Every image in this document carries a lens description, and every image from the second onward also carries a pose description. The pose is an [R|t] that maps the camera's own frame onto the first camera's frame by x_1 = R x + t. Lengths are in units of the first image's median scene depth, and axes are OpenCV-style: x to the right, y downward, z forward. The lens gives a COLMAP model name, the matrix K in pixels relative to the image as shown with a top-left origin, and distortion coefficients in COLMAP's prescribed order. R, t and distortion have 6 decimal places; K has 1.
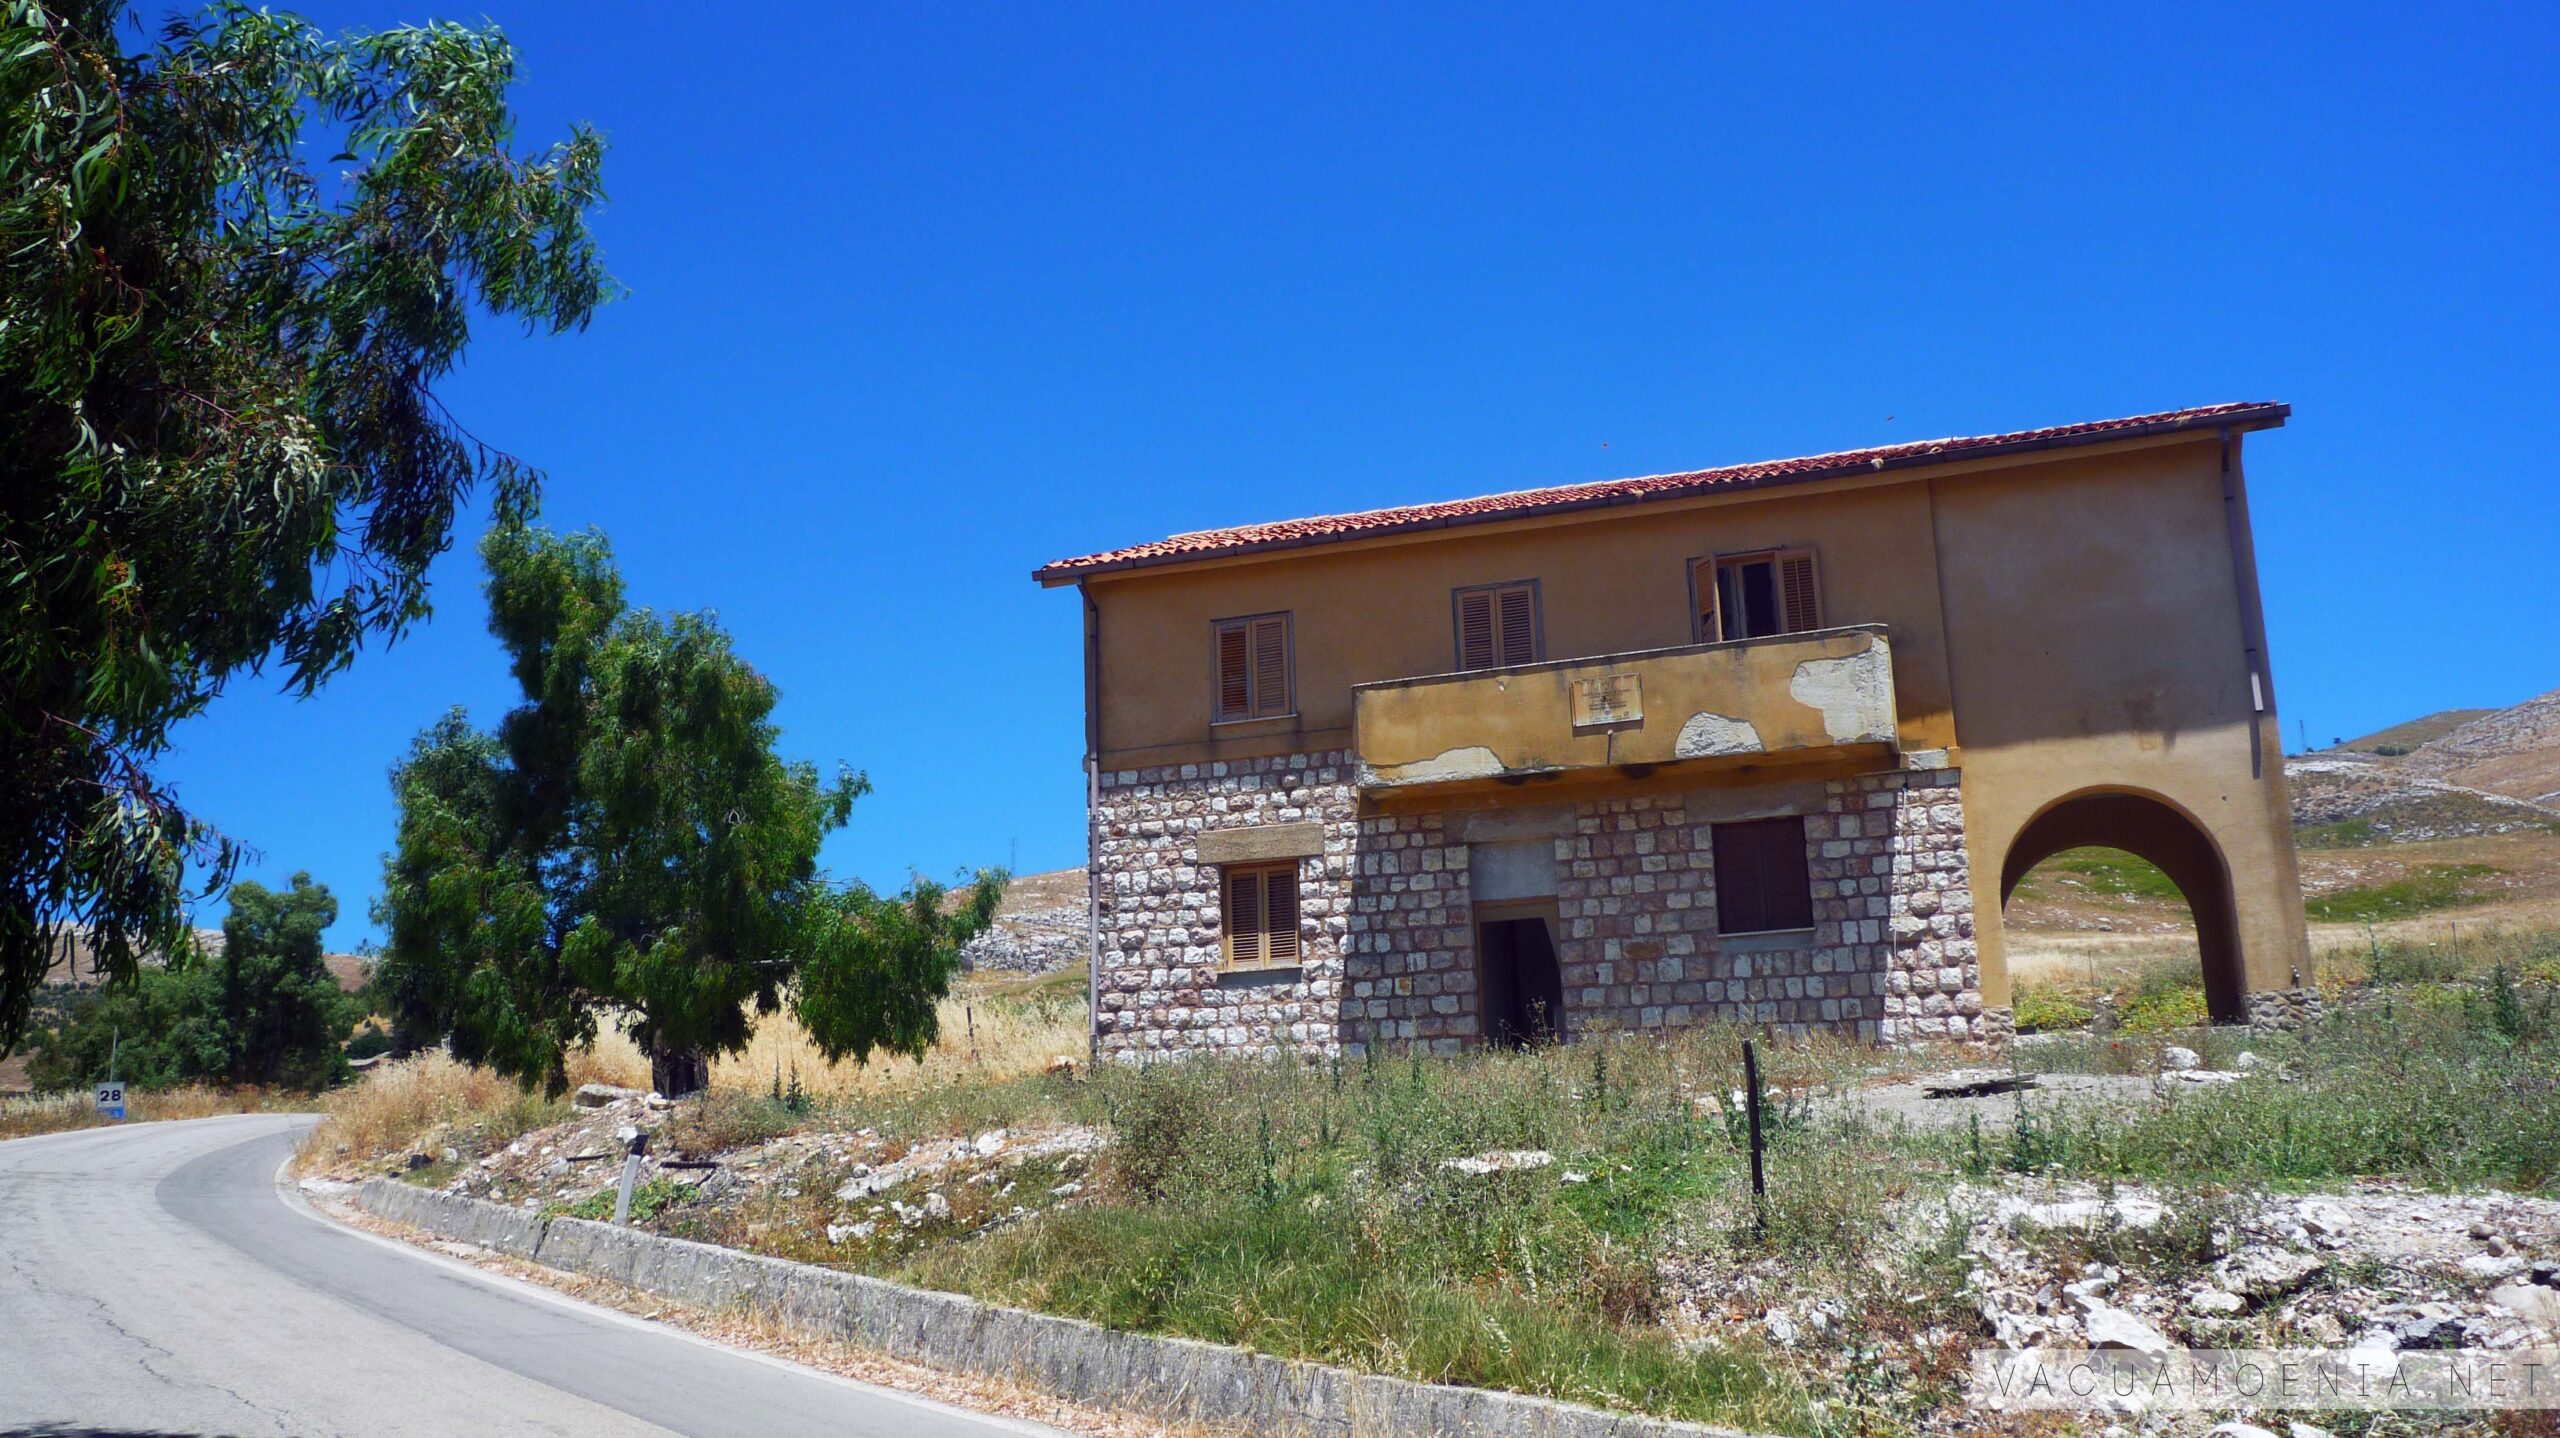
lens RADIAL K [[2142.0, 0, 1287.6], [0, 2142.0, 707.9], [0, 0, 1]] dist [-0.049249, 0.041066]
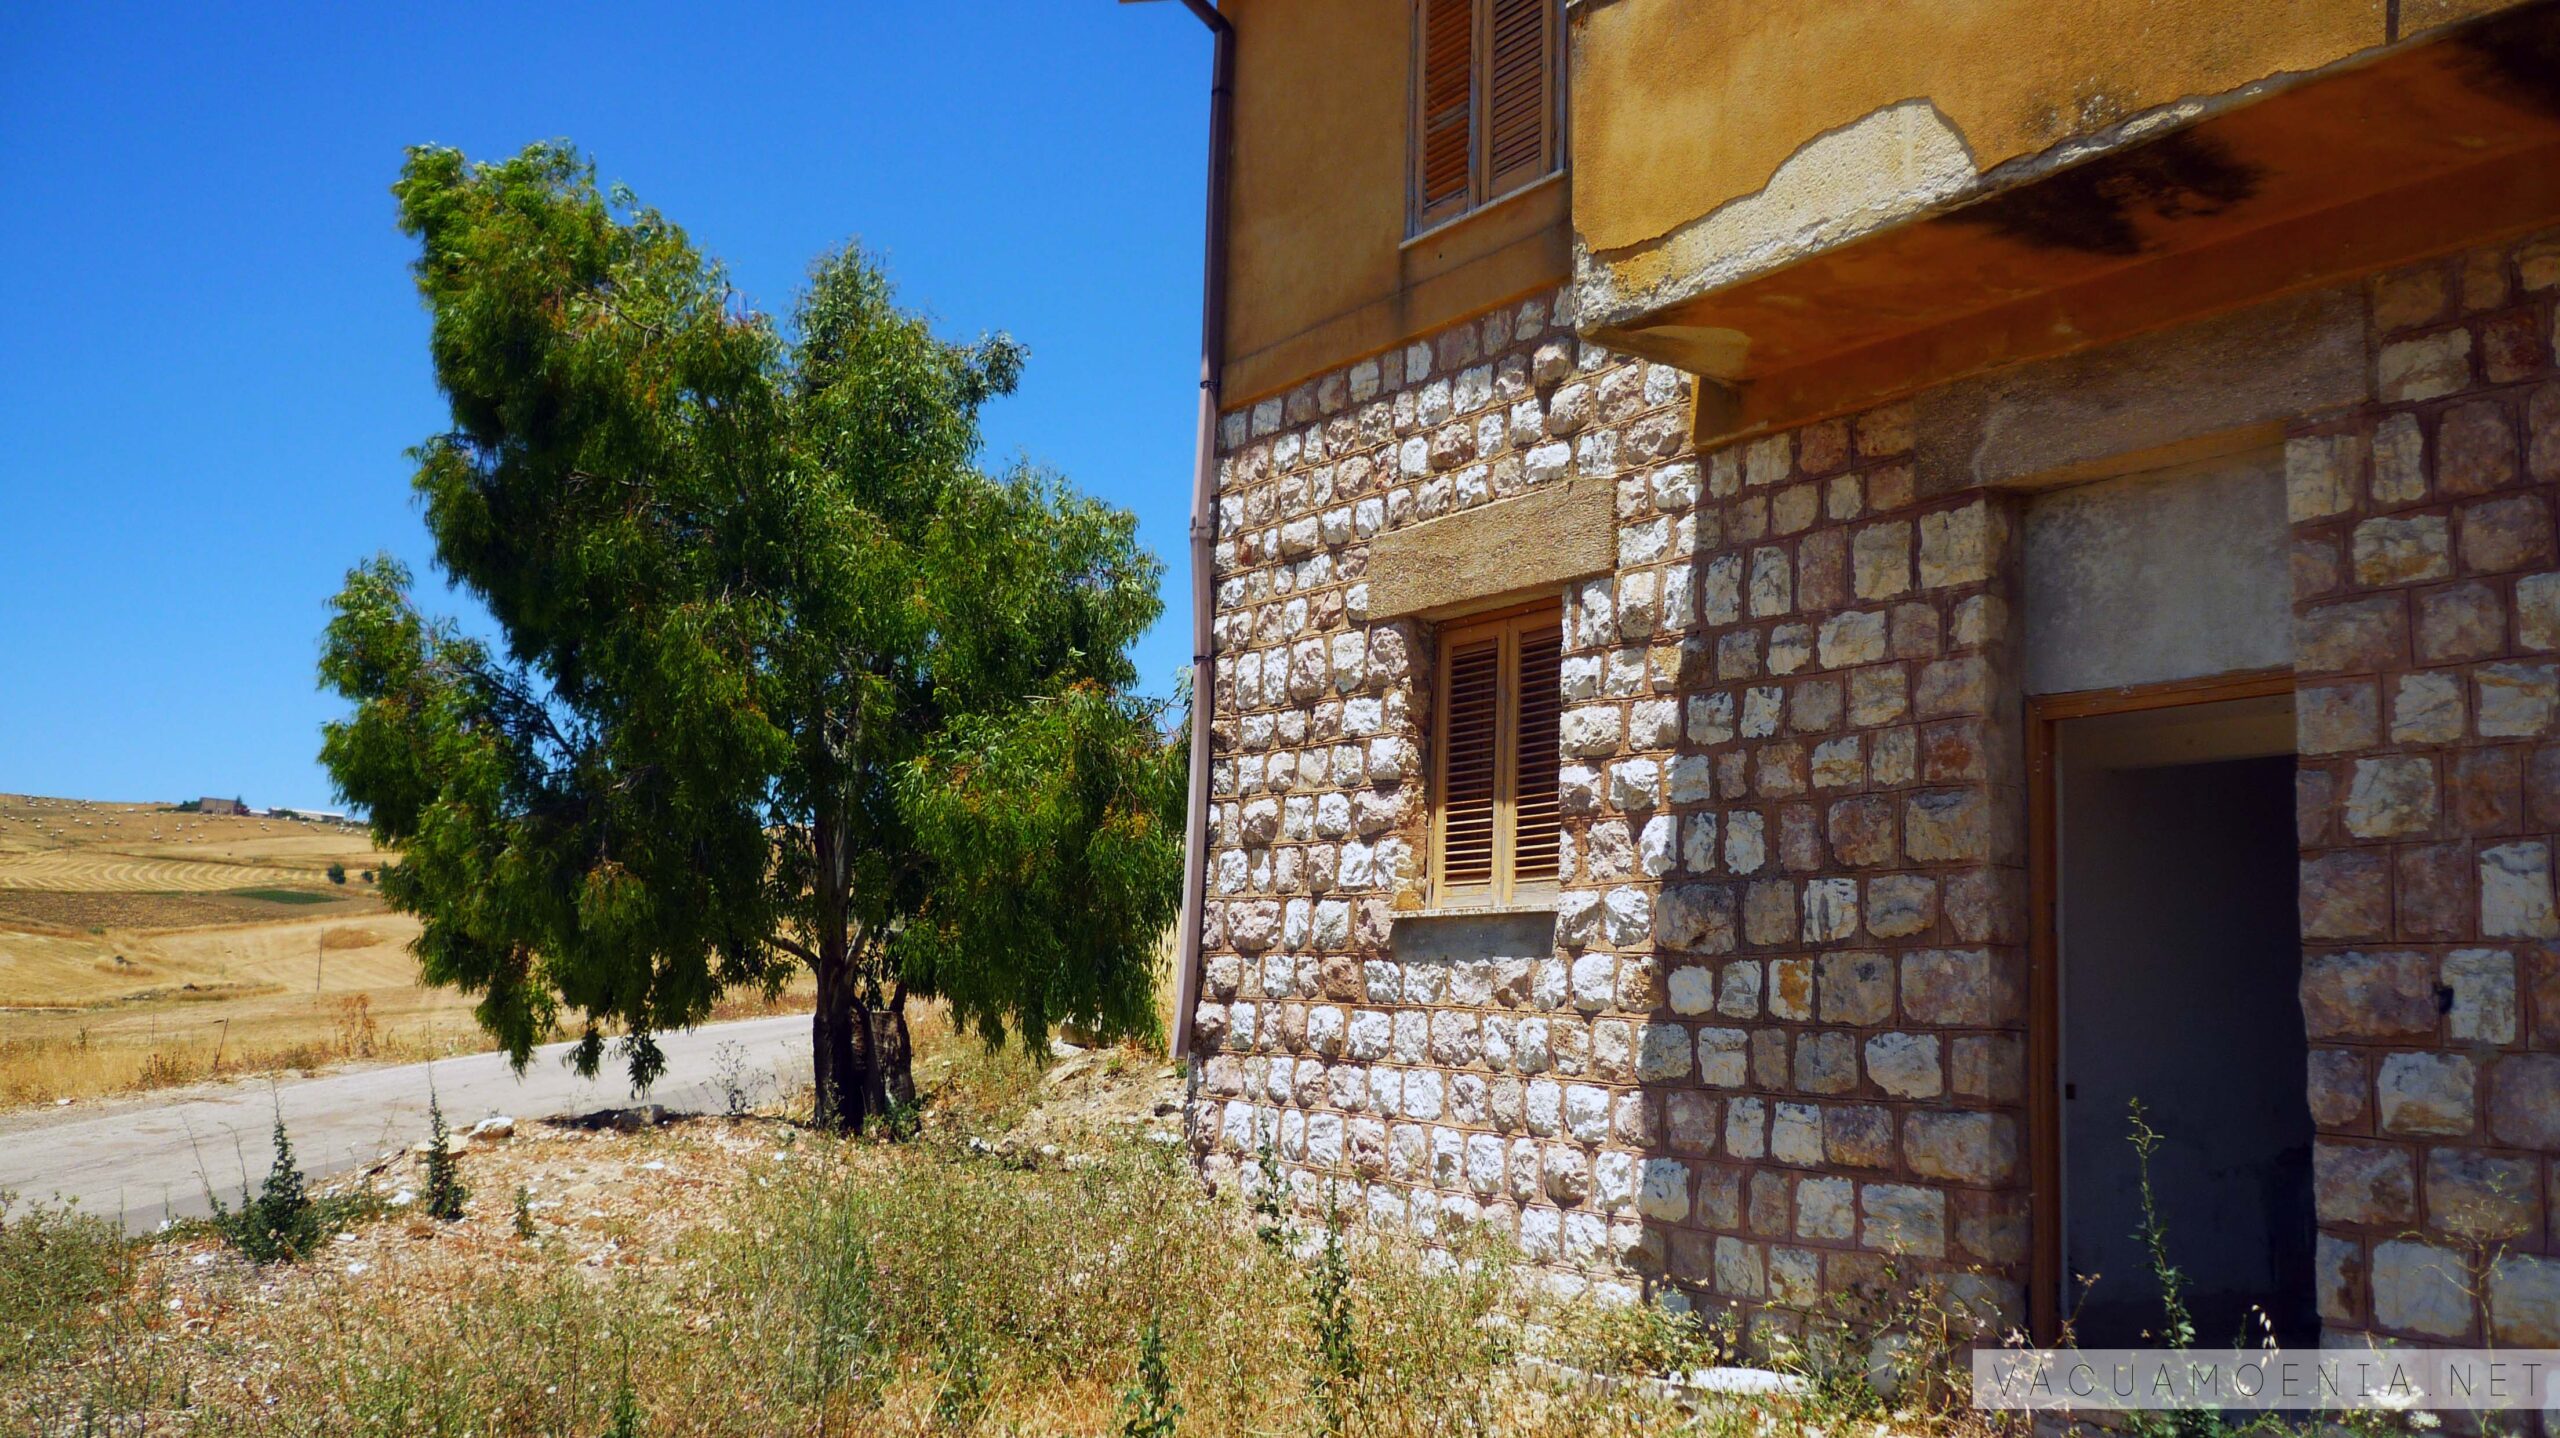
lens RADIAL K [[2142.0, 0, 1283.4], [0, 2142.0, 717.0], [0, 0, 1]] dist [-0.049249, 0.041066]
pose [[0.798333, -0.029533, -0.601492, 0.176787], [0.085029, 0.994319, 0.064034, 0.066660], [0.596184, -0.102264, 0.796308, 0.719244]]
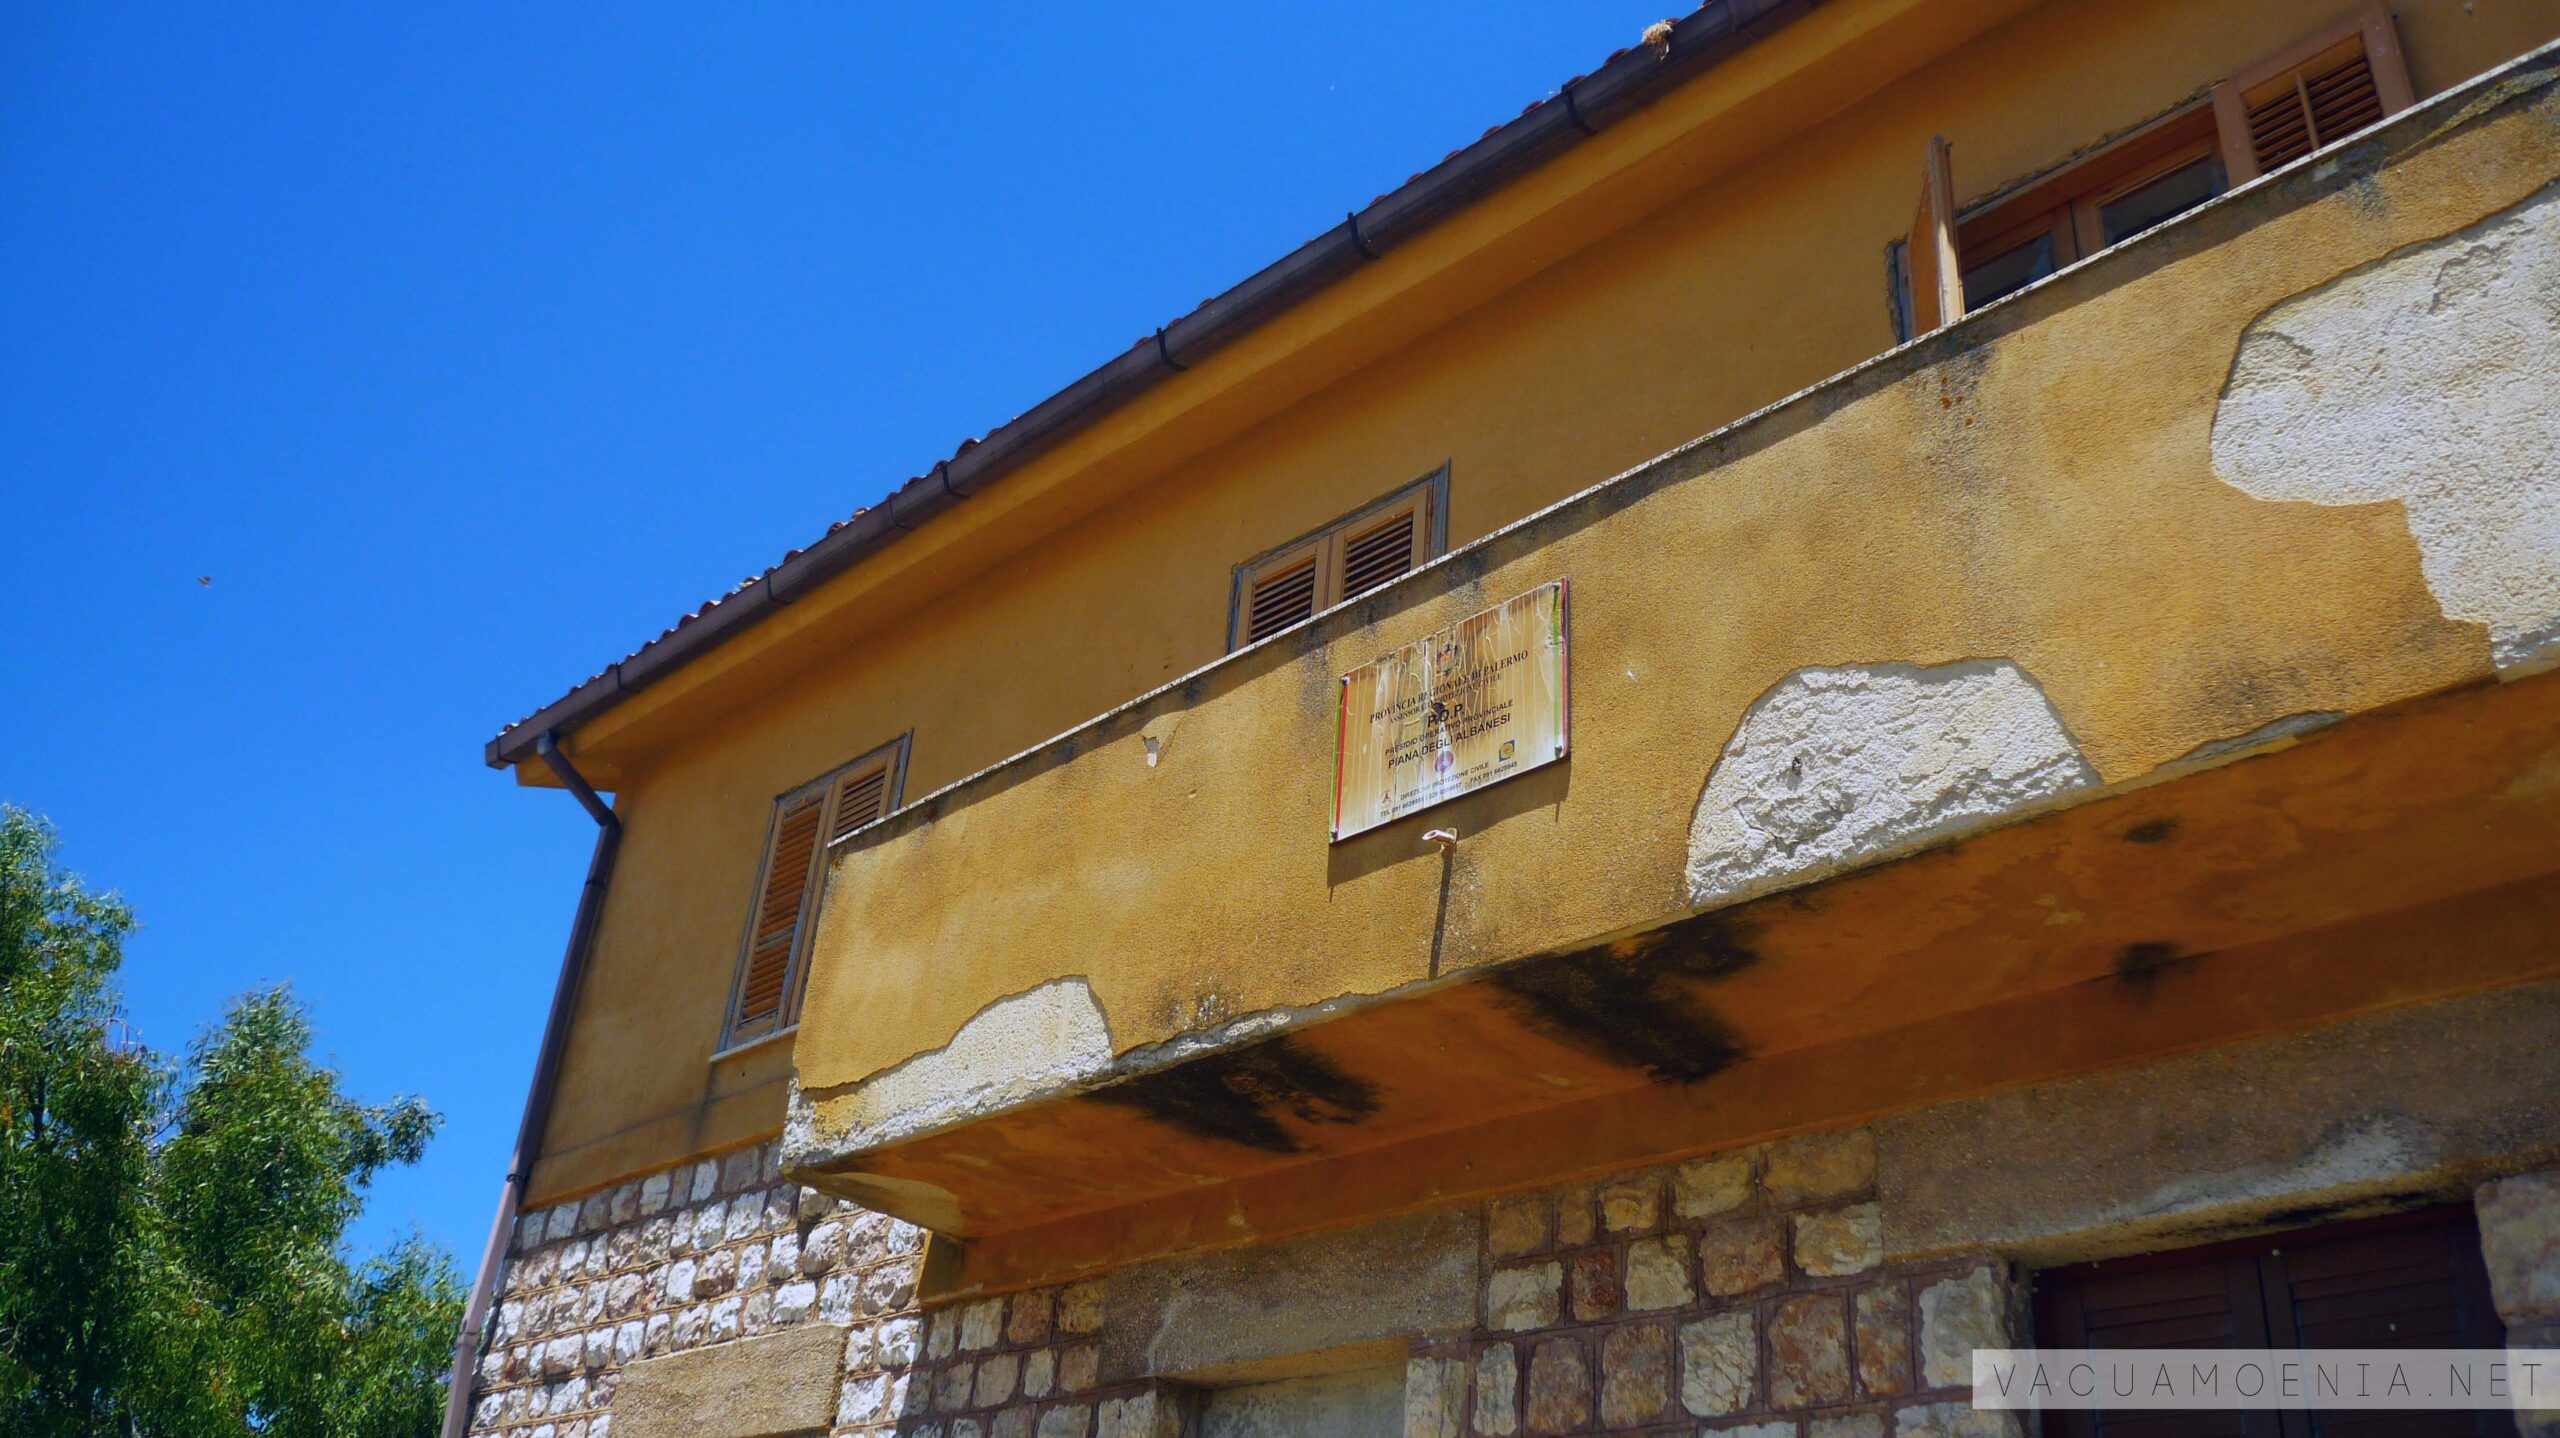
lens RADIAL K [[2142.0, 0, 1286.3], [0, 2142.0, 727.3], [0, 0, 1]] dist [-0.049249, 0.041066]
pose [[0.900366, -0.125292, -0.416704, 0.219545], [-0.005152, 0.954512, -0.298127, 0.064244], [0.435102, 0.270571, 0.858765, 0.753853]]
